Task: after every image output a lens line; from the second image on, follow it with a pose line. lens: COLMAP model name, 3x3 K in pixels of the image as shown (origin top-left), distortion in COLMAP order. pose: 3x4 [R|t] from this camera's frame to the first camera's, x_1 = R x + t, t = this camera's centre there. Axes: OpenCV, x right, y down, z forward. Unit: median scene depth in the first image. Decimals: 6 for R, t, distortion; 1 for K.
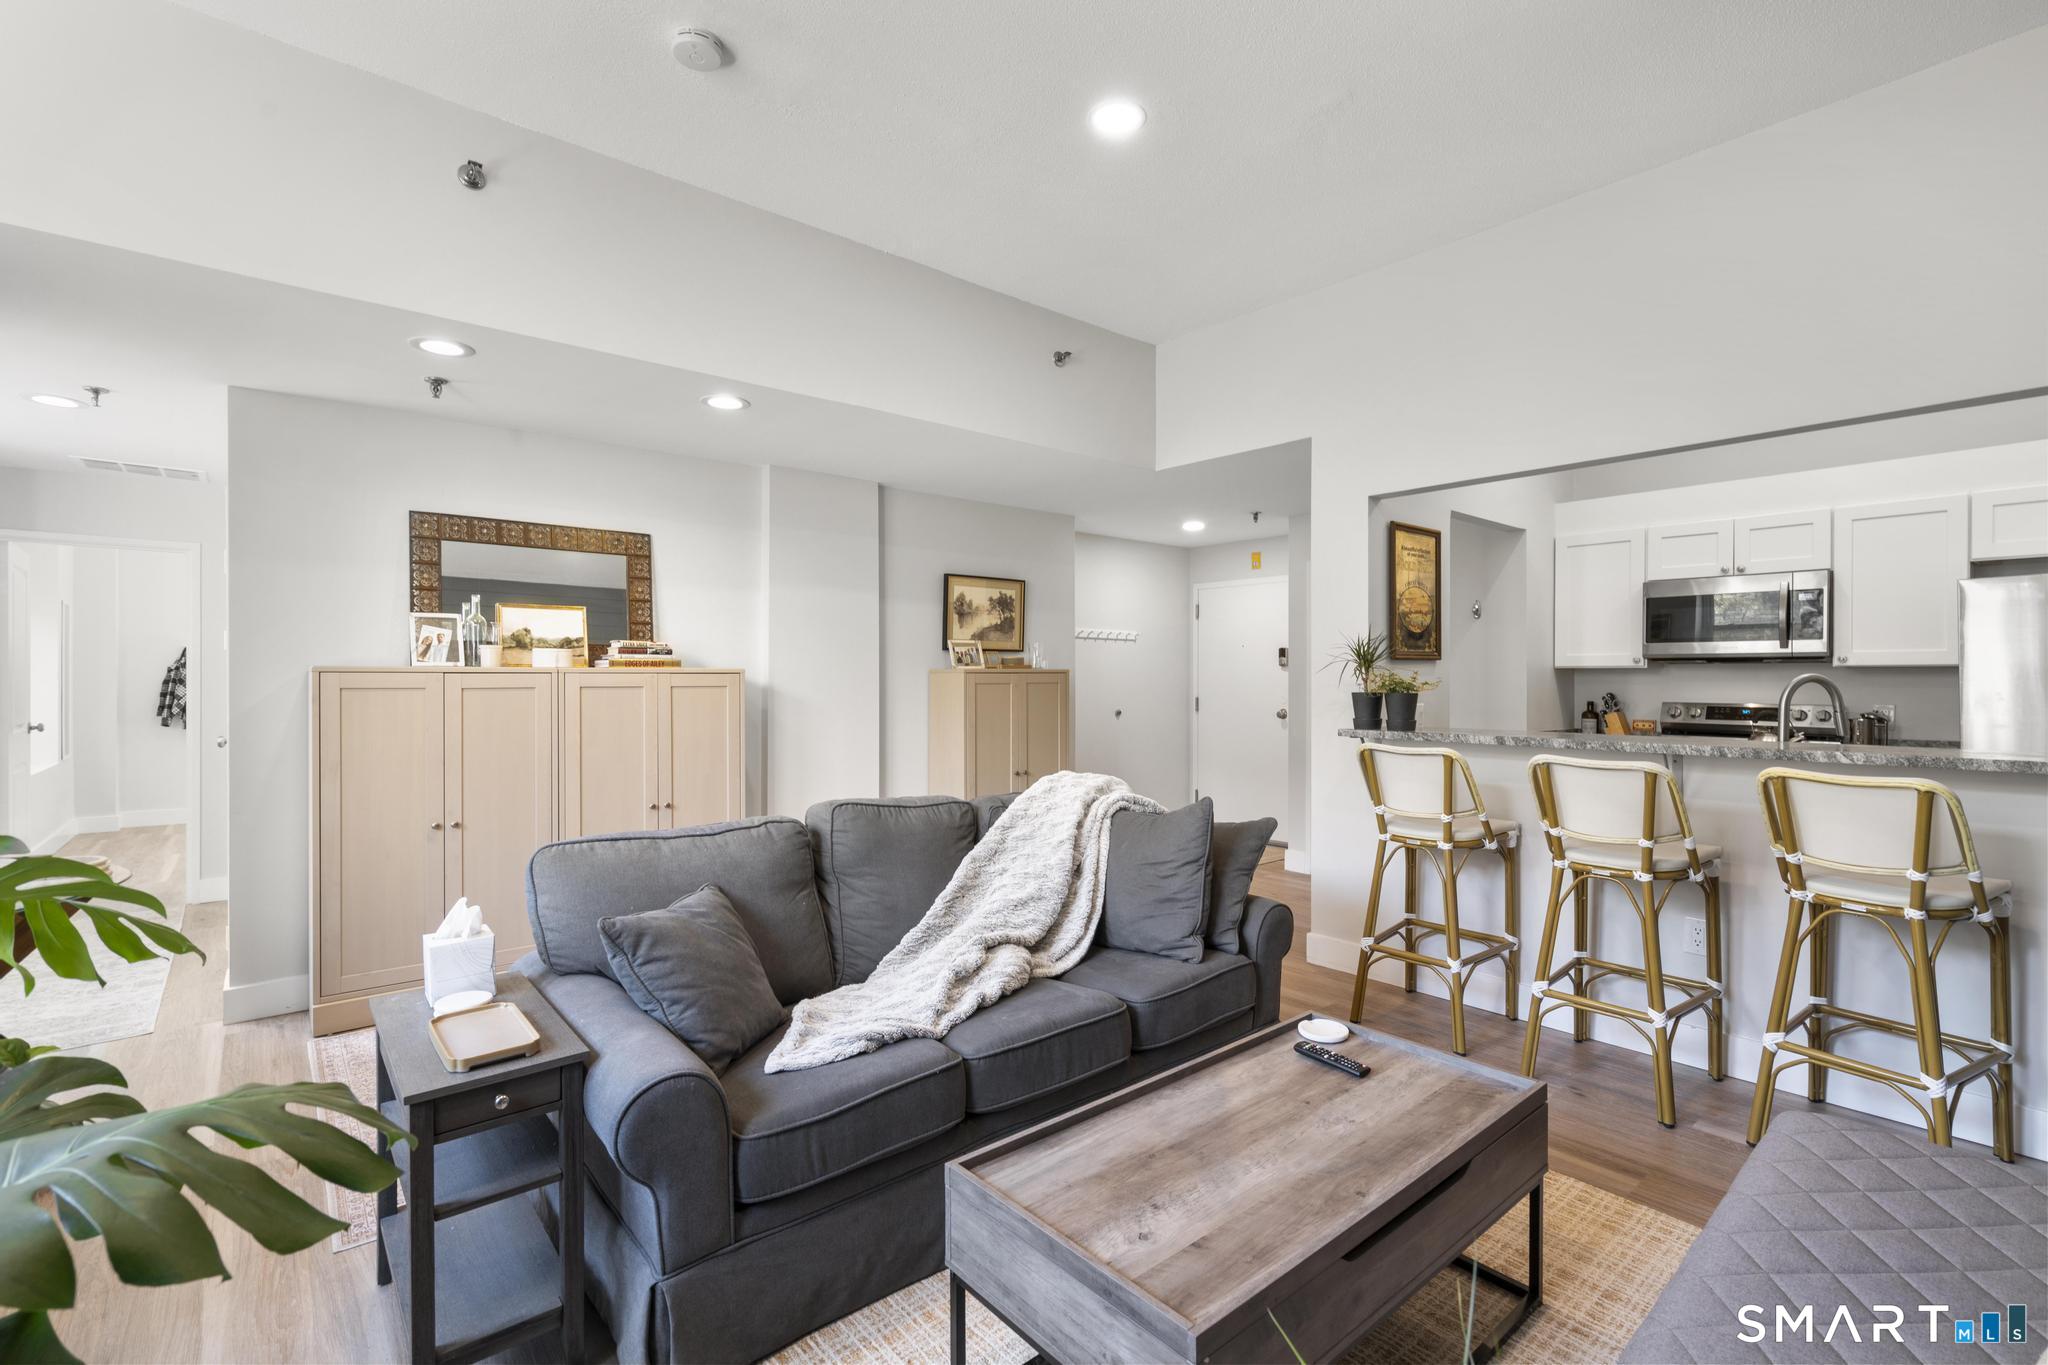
lens RADIAL K [[923.5, 0, 1031.3], [0, 923.5, 677.8], [0, 0, 1]] dist [-0.003463, 0.002193]
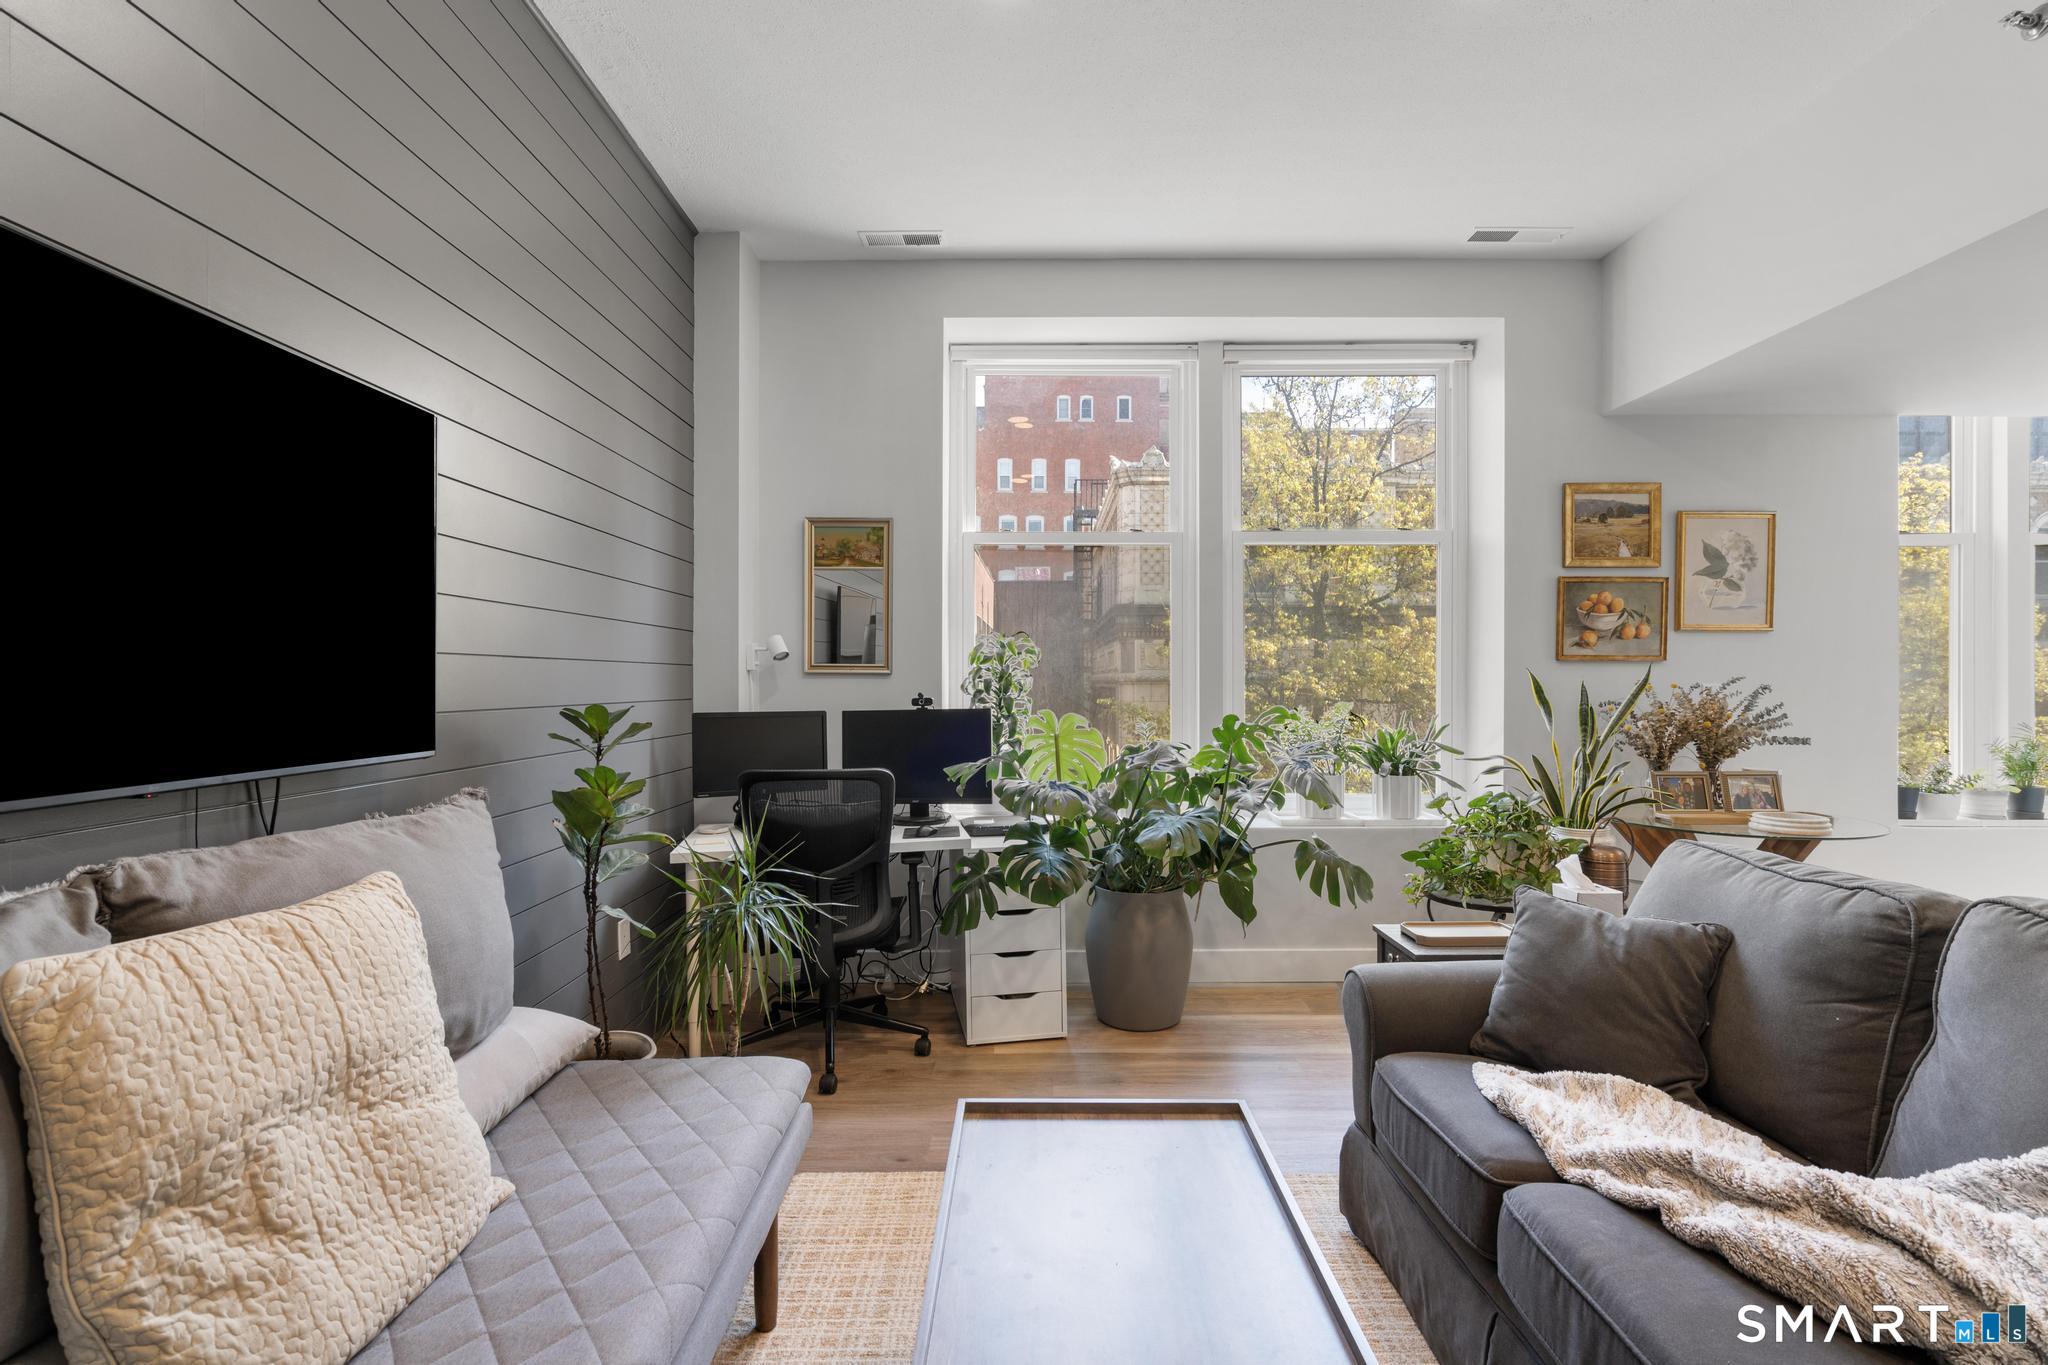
lens RADIAL K [[923.5, 0, 1042.1], [0, 923.5, 685.5], [0, 0, 1]] dist [-0.003463, 0.002193]
pose [[-0.636379, 0.002979, -0.771370, 0.403940], [-0.000355, 0.999991, 0.004155, 0.007625], [0.771376, 0.002918, -0.636373, 0.664059]]
